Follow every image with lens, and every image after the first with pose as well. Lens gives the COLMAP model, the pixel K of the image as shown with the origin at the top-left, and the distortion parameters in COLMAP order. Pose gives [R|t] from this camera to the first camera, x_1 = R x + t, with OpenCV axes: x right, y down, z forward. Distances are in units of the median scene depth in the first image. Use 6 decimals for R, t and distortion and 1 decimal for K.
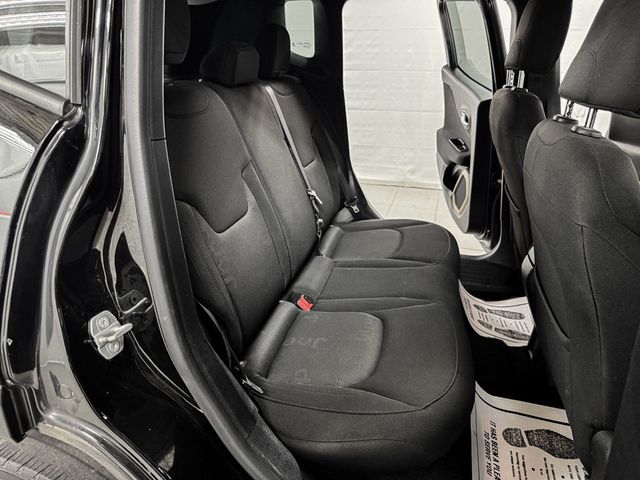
lens RADIAL K [[460.0, 0, 320.0], [0, 460.0, 240.0], [0, 0, 1]] dist [0.018880, -0.007374]
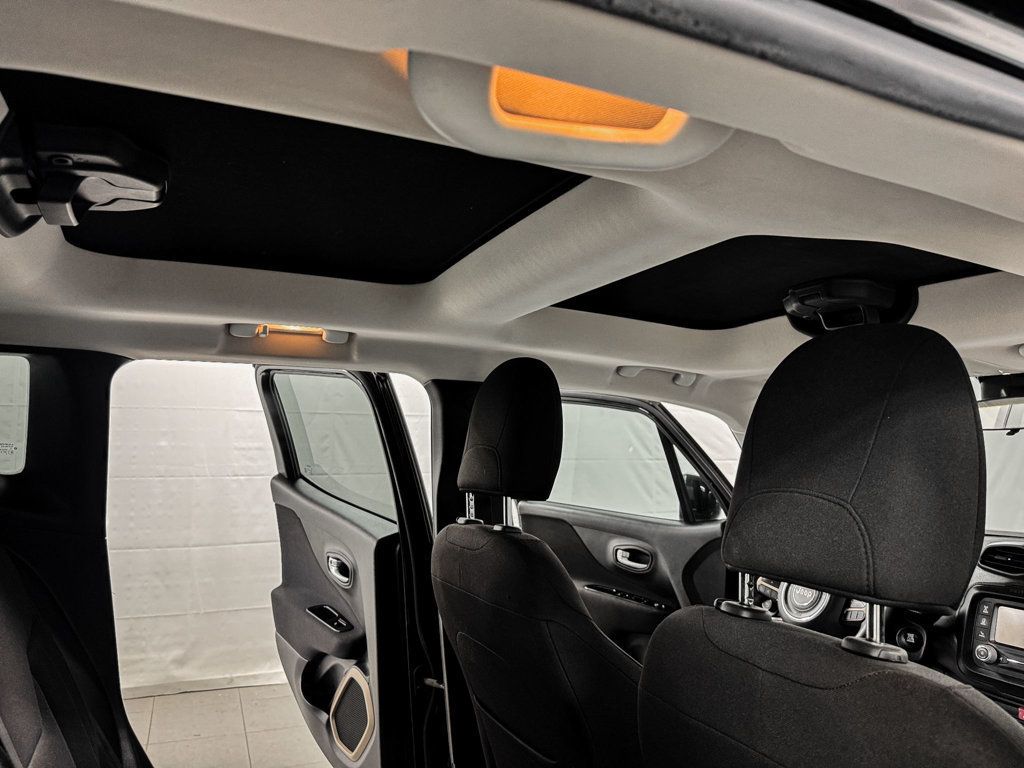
lens RADIAL K [[735.9, 0, 512.0], [0, 735.9, 384.0], [0, 0, 1]] dist [0.018880, -0.007374]
pose [[0.793933, 0.048043, 0.606104, -0.059823], [0.229205, 0.899676, -0.371548, -0.080097], [-0.563148, 0.433906, 0.703271, 0.154626]]
